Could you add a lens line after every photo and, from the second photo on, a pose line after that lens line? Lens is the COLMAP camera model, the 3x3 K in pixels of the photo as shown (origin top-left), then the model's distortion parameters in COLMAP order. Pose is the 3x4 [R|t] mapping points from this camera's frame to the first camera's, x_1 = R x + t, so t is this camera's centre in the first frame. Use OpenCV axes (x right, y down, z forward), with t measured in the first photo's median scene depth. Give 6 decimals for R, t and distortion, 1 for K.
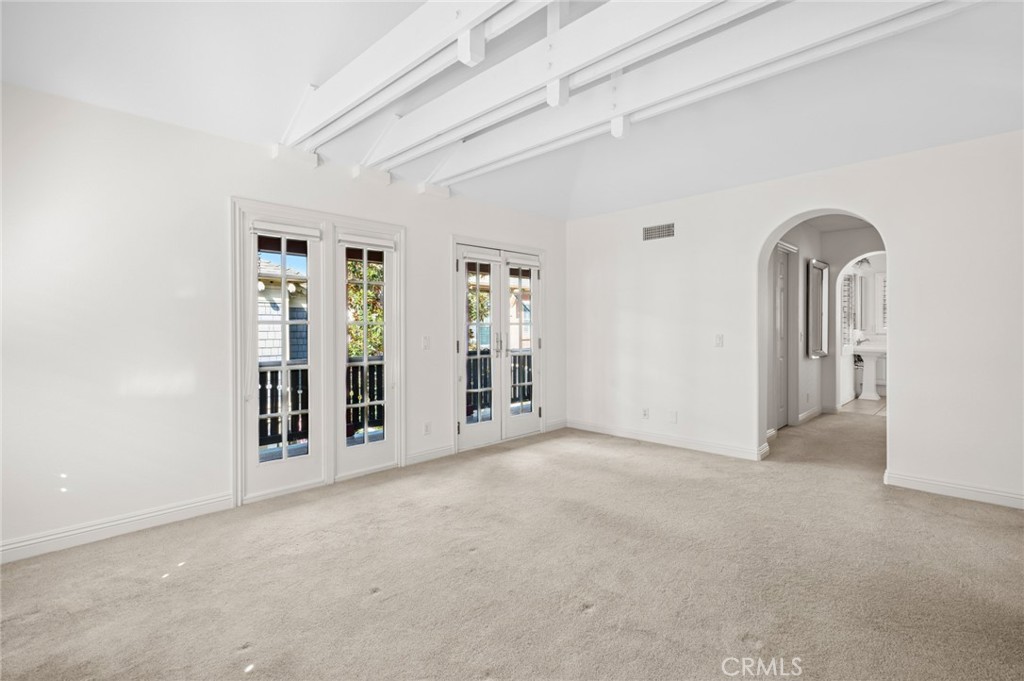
lens RADIAL K [[477.6, 0, 512.0], [0, 477.6, 340.5], [0, 0, 1]] dist [0.000091, 0.000022]
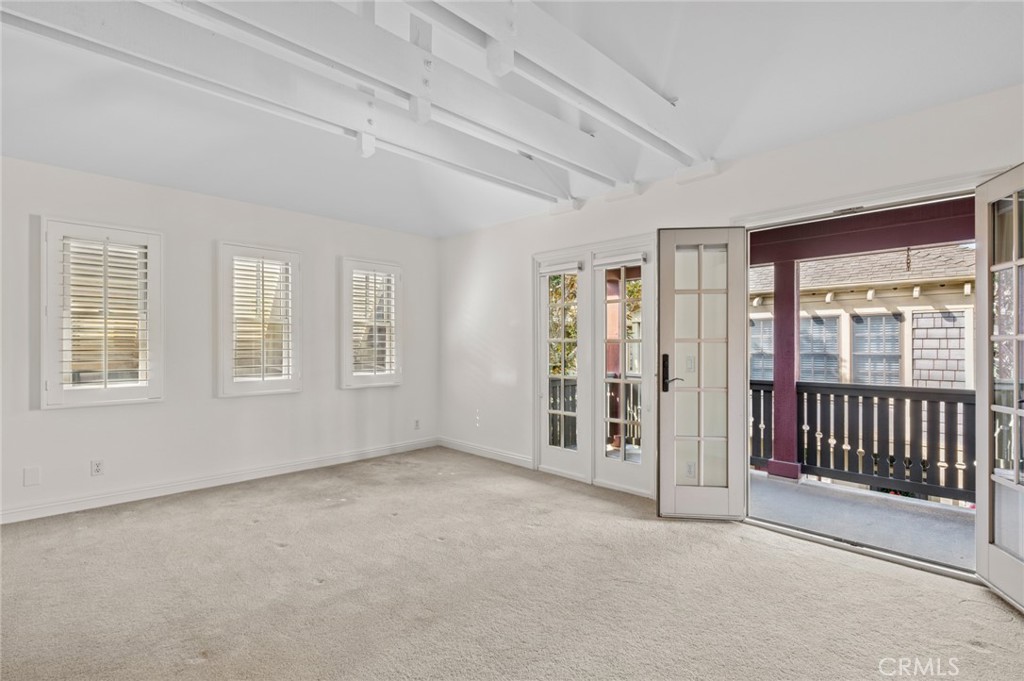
lens RADIAL K [[477.6, 0, 512.0], [0, 477.6, 340.5], [0, 0, 1]] dist [0.000091, 0.000022]
pose [[-0.019219, -0.003265, -0.999810, 0.673685], [-0.028216, 0.999598, -0.002722, -0.025861], [0.999417, 0.028158, -0.019303, 0.748634]]
